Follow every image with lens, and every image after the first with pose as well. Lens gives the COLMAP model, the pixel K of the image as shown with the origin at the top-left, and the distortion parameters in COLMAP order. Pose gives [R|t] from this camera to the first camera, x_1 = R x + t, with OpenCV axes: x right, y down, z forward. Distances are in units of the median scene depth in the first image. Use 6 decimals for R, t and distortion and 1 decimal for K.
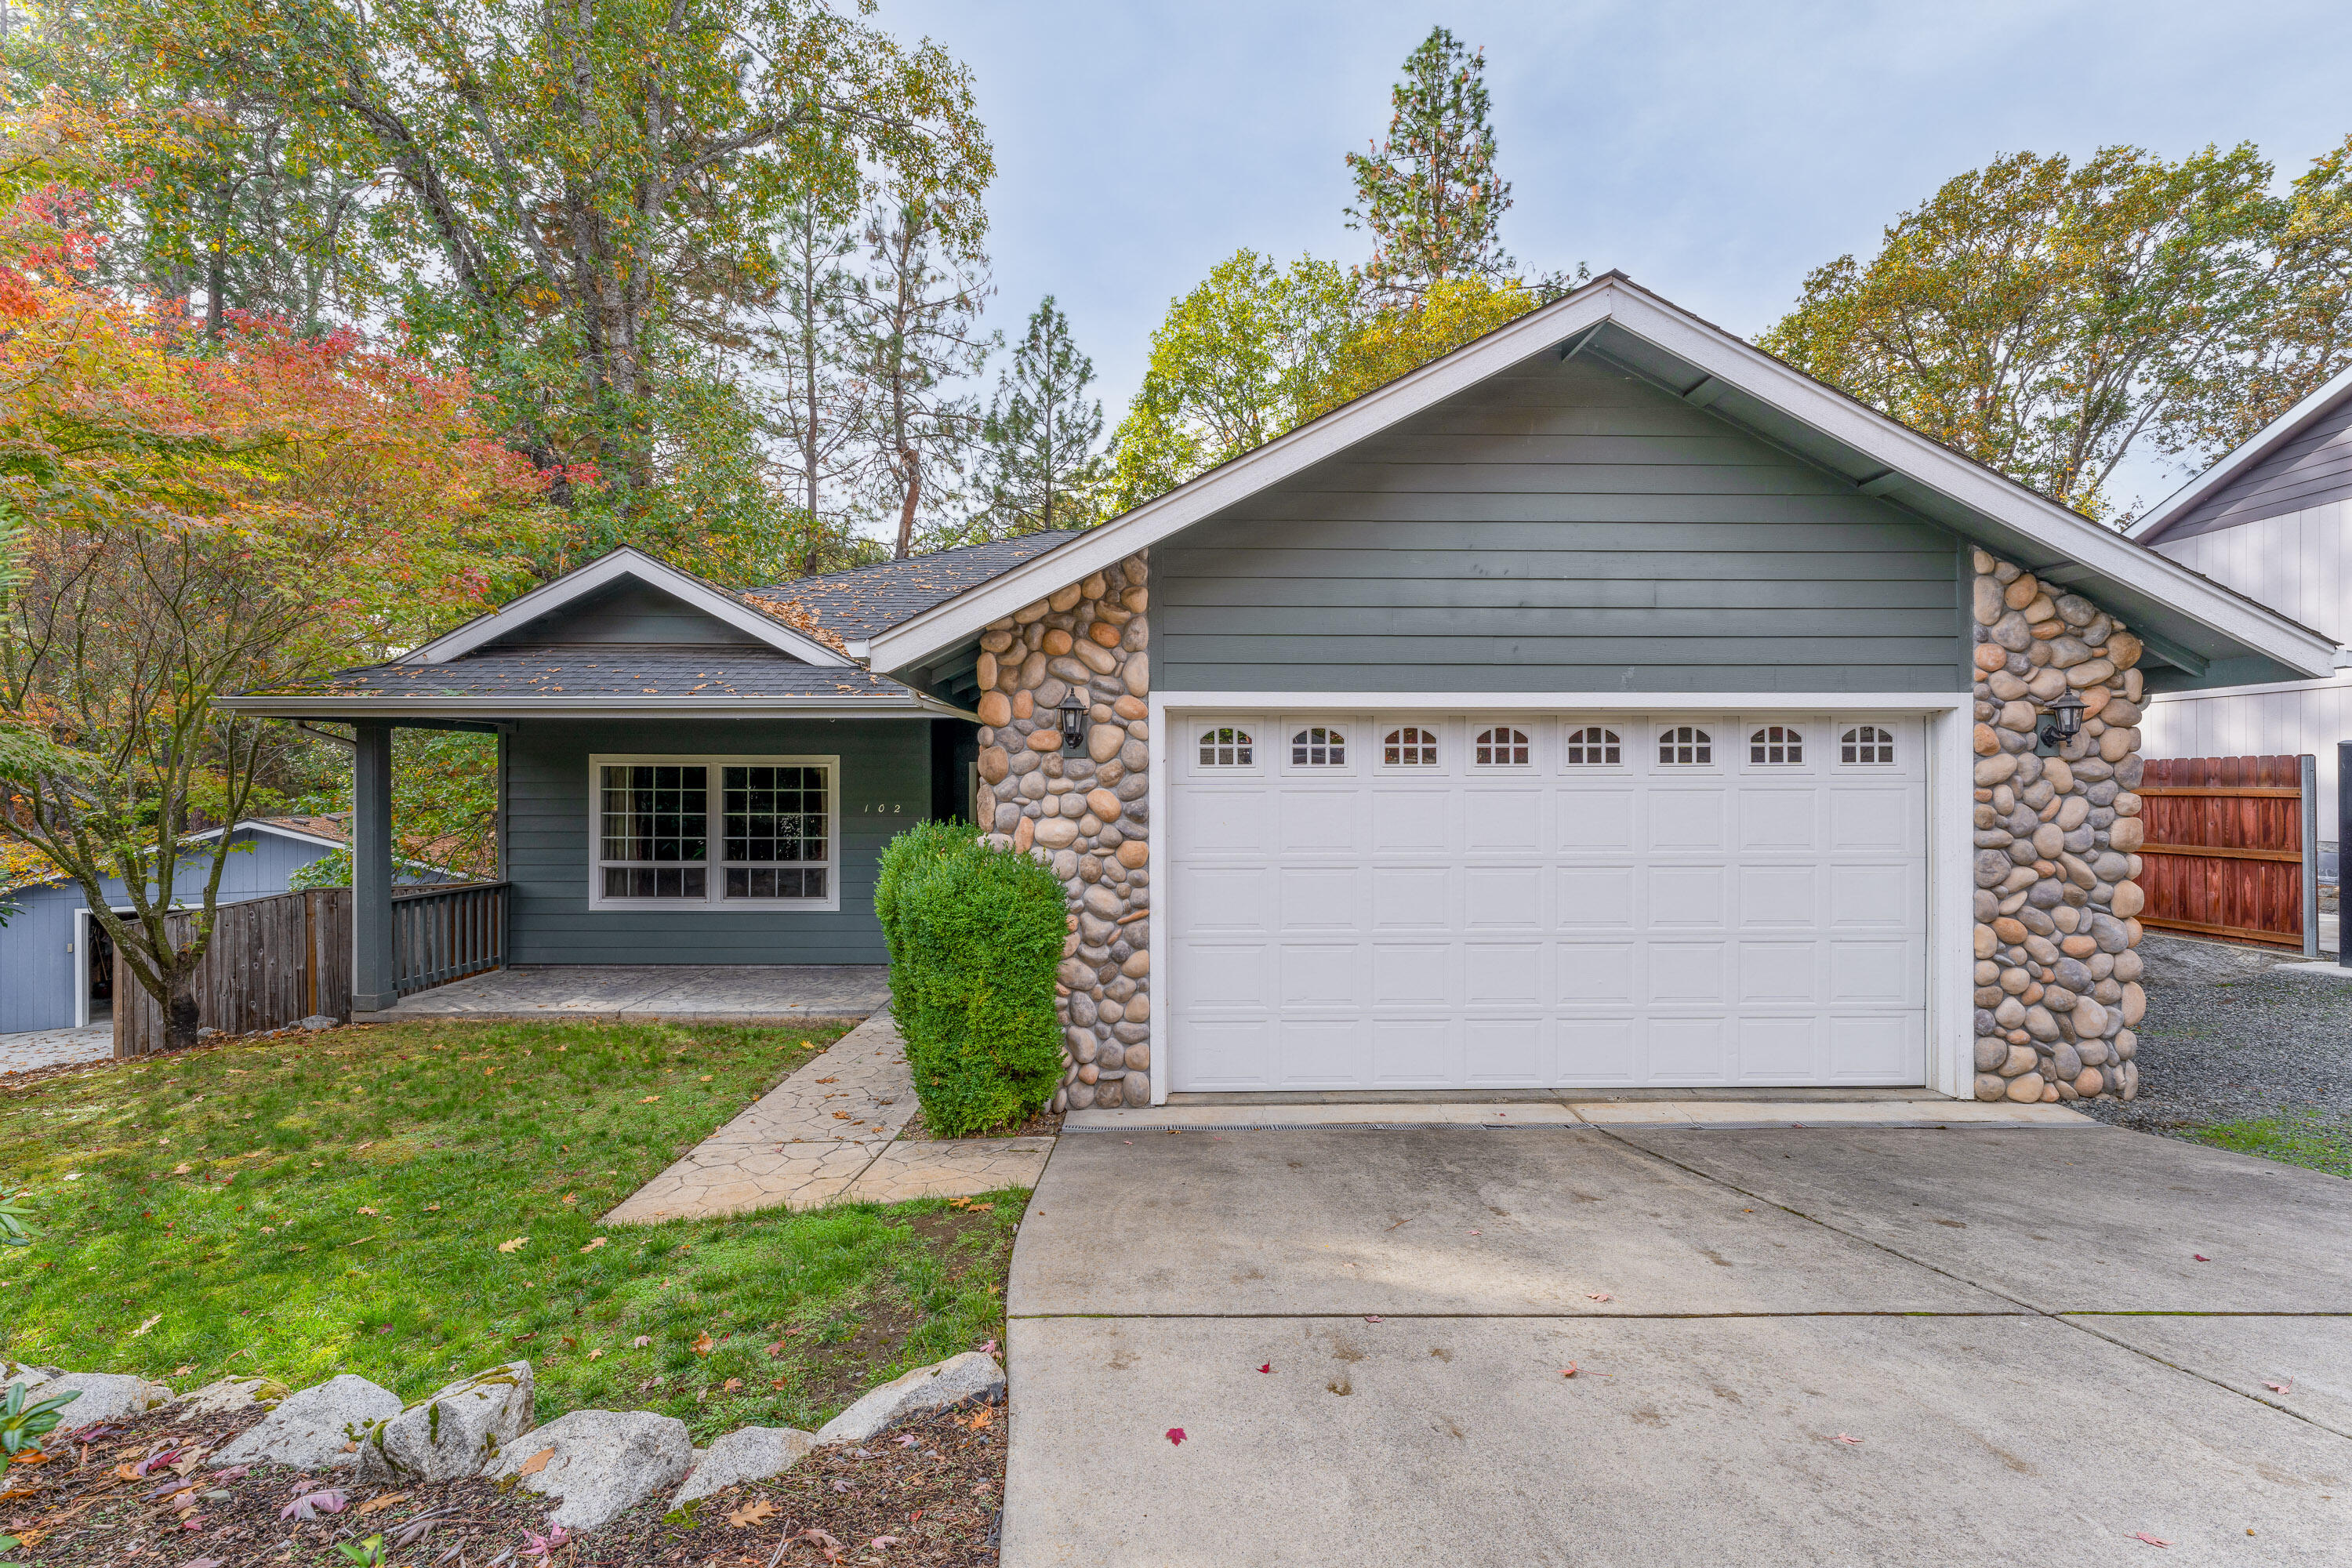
lens RADIAL K [[951.6, 0, 1182.8], [0, 951.6, 781.4], [0, 0, 1]] dist [-0.000012, -0.000241]
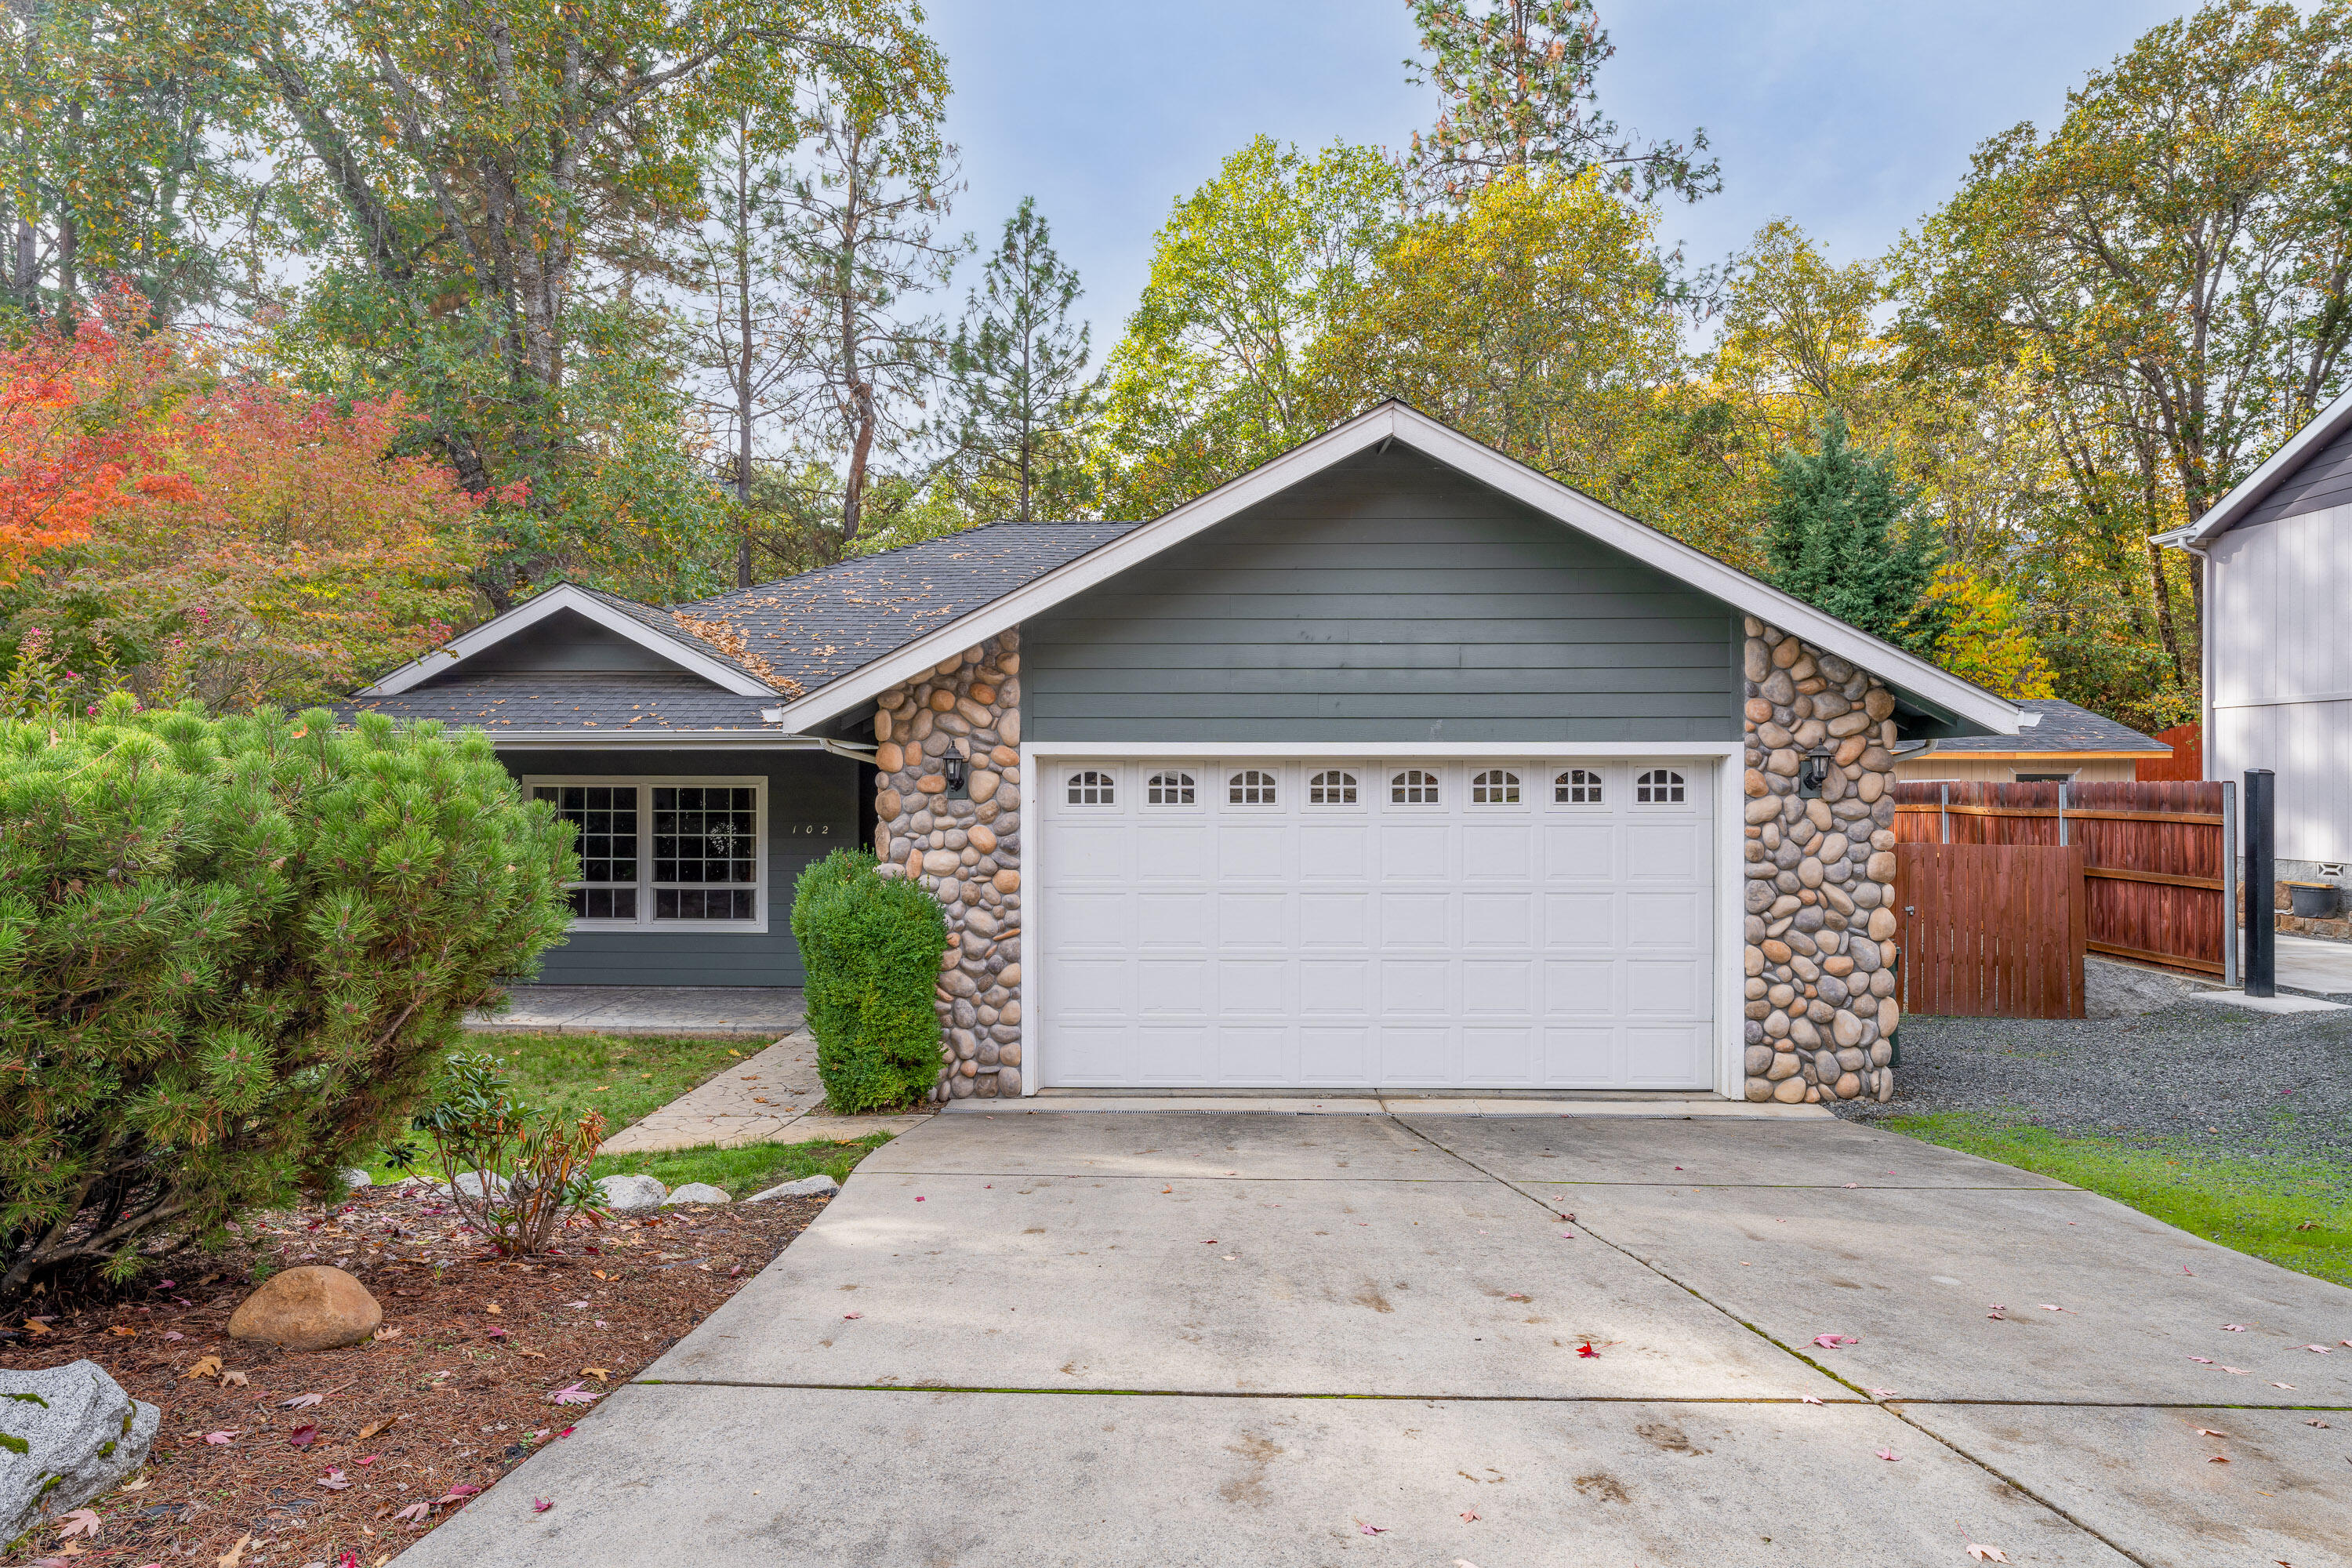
lens RADIAL K [[1283.3, 0, 1185.1], [0, 1283.3, 769.3], [0, 0, 1]] dist [-0.004089, -0.001409]
pose [[0.999060, 0.000134, -0.043339, 0.230292], [-0.000130, 1.000000, 0.000115, -0.060190], [0.043339, -0.000109, 0.999060, -0.554773]]
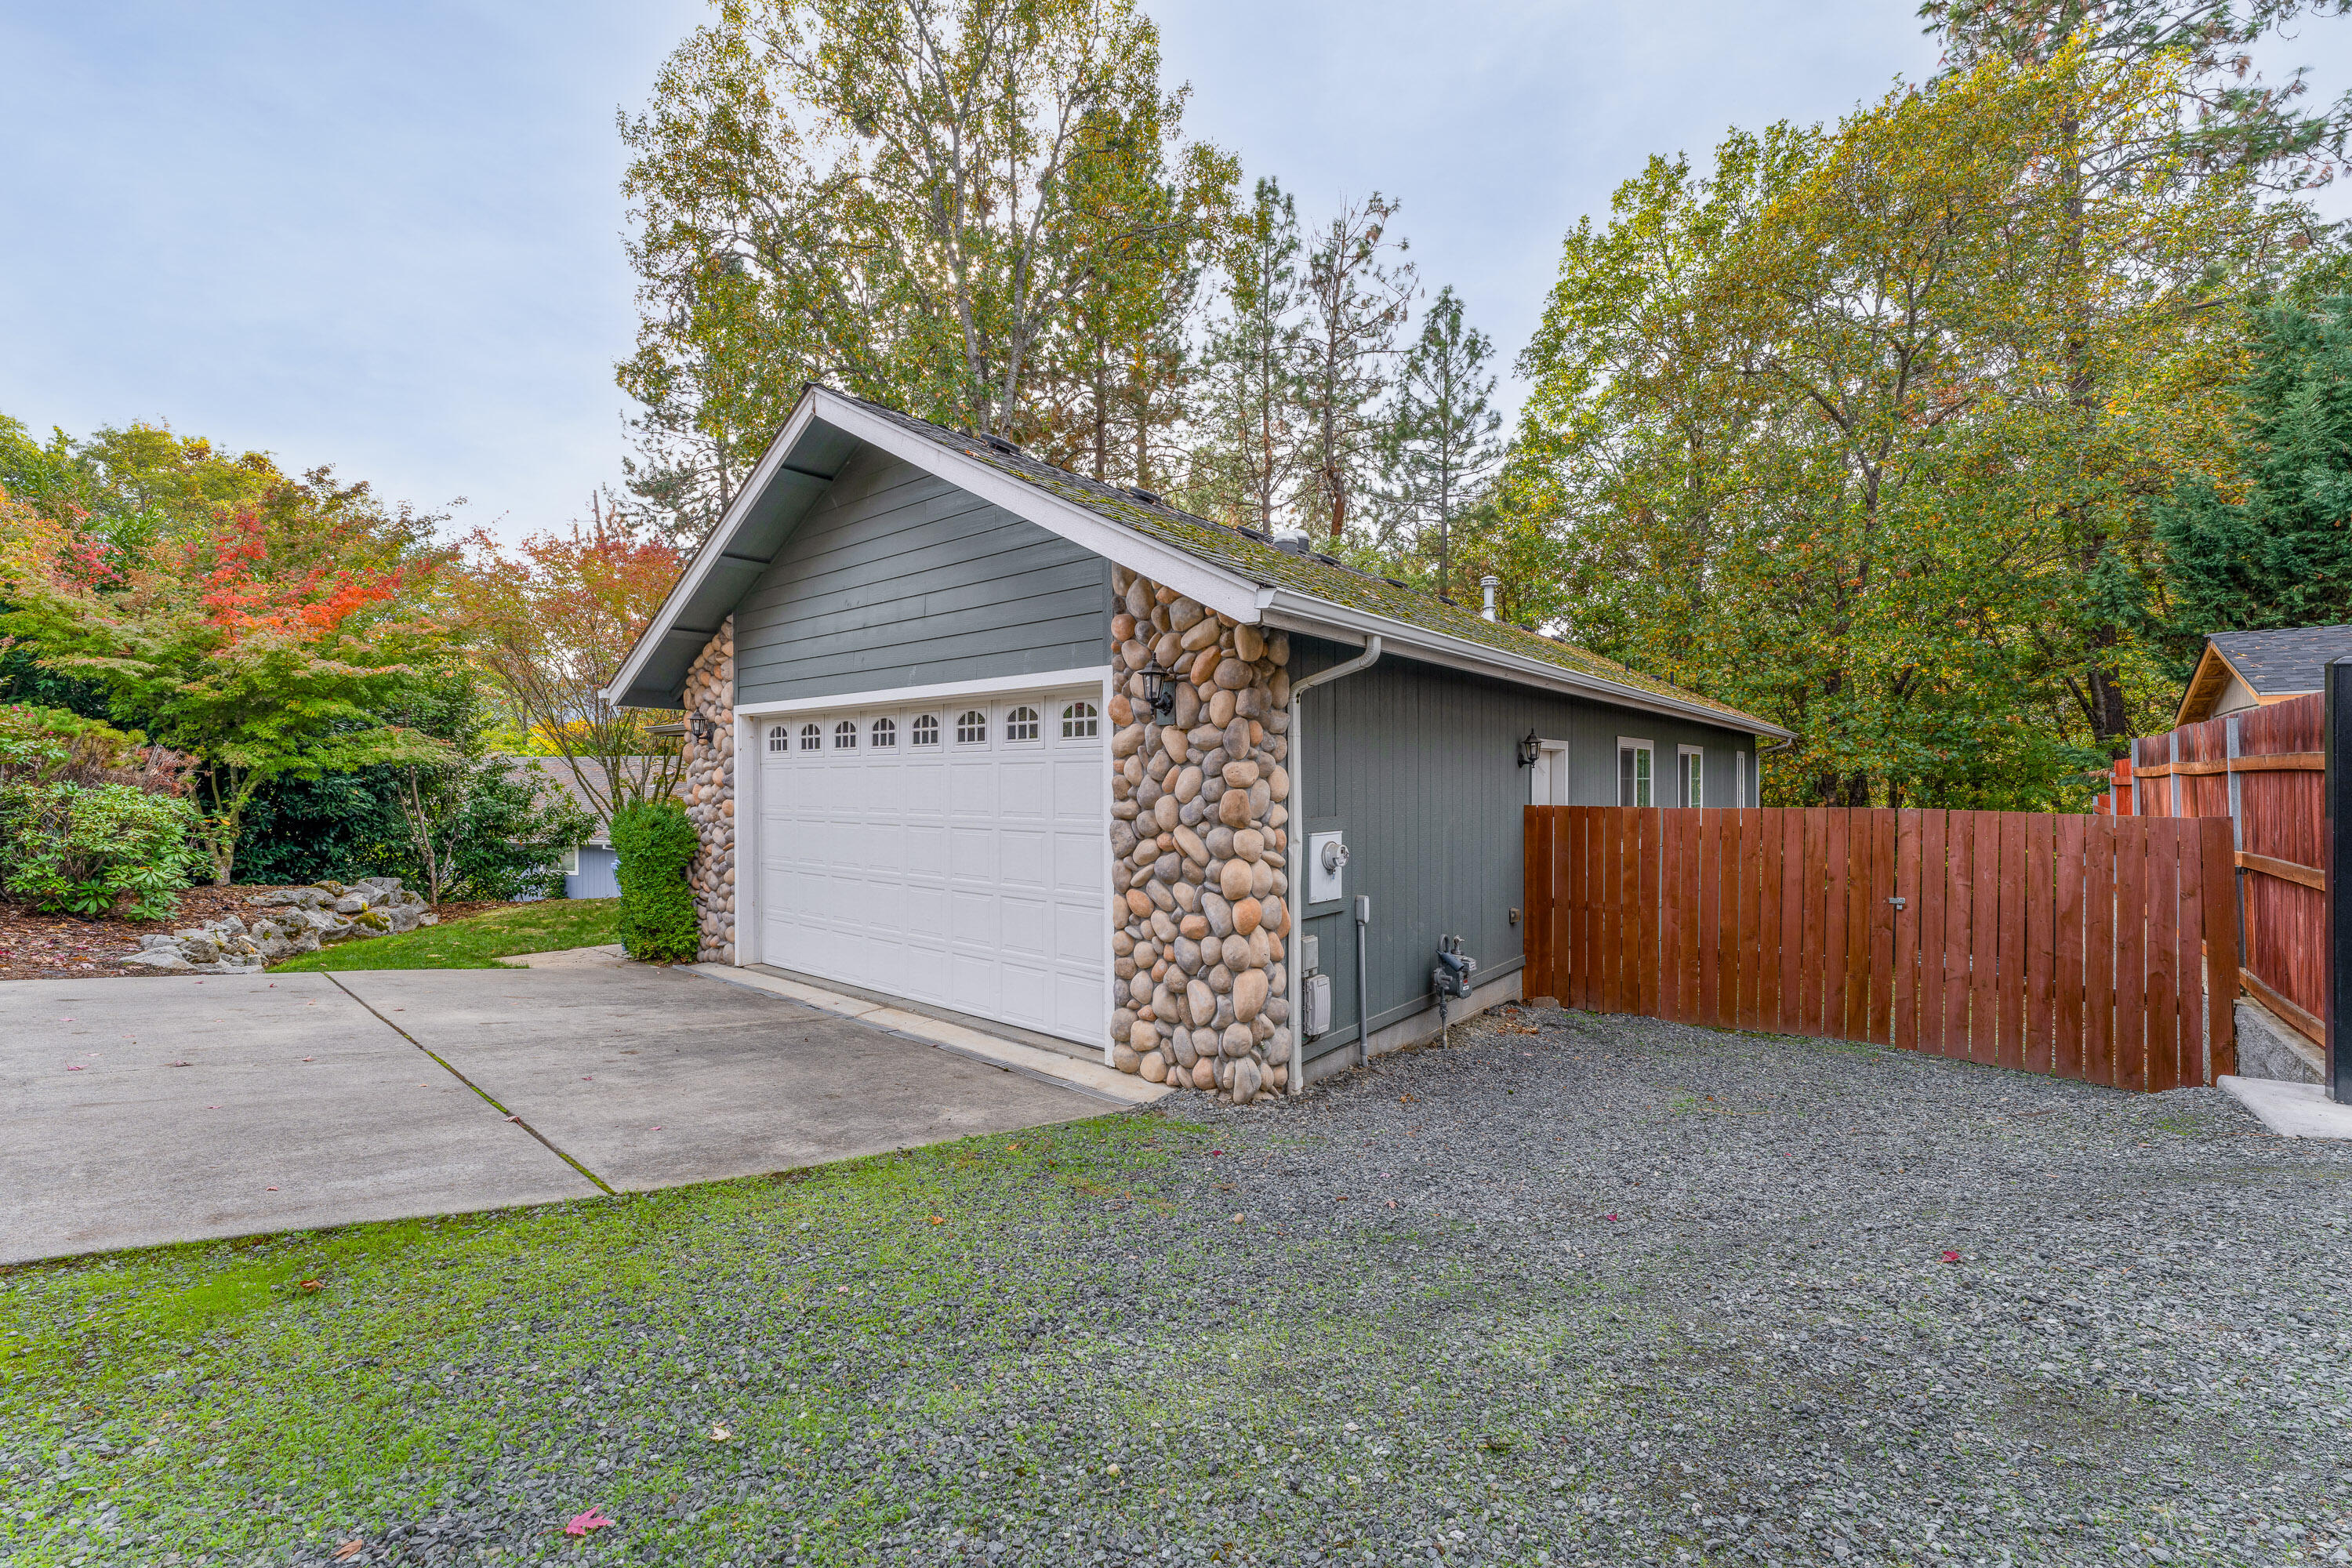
lens RADIAL K [[951.6, 0, 1172.3], [0, 951.6, 777.8], [0, 0, 1]] dist [-0.000012, -0.000241]
pose [[0.752150, -0.001398, -0.658990, 1.537883], [0.003075, 0.999994, 0.001388, 0.025403], [0.658985, -0.003071, 0.752150, 0.280605]]
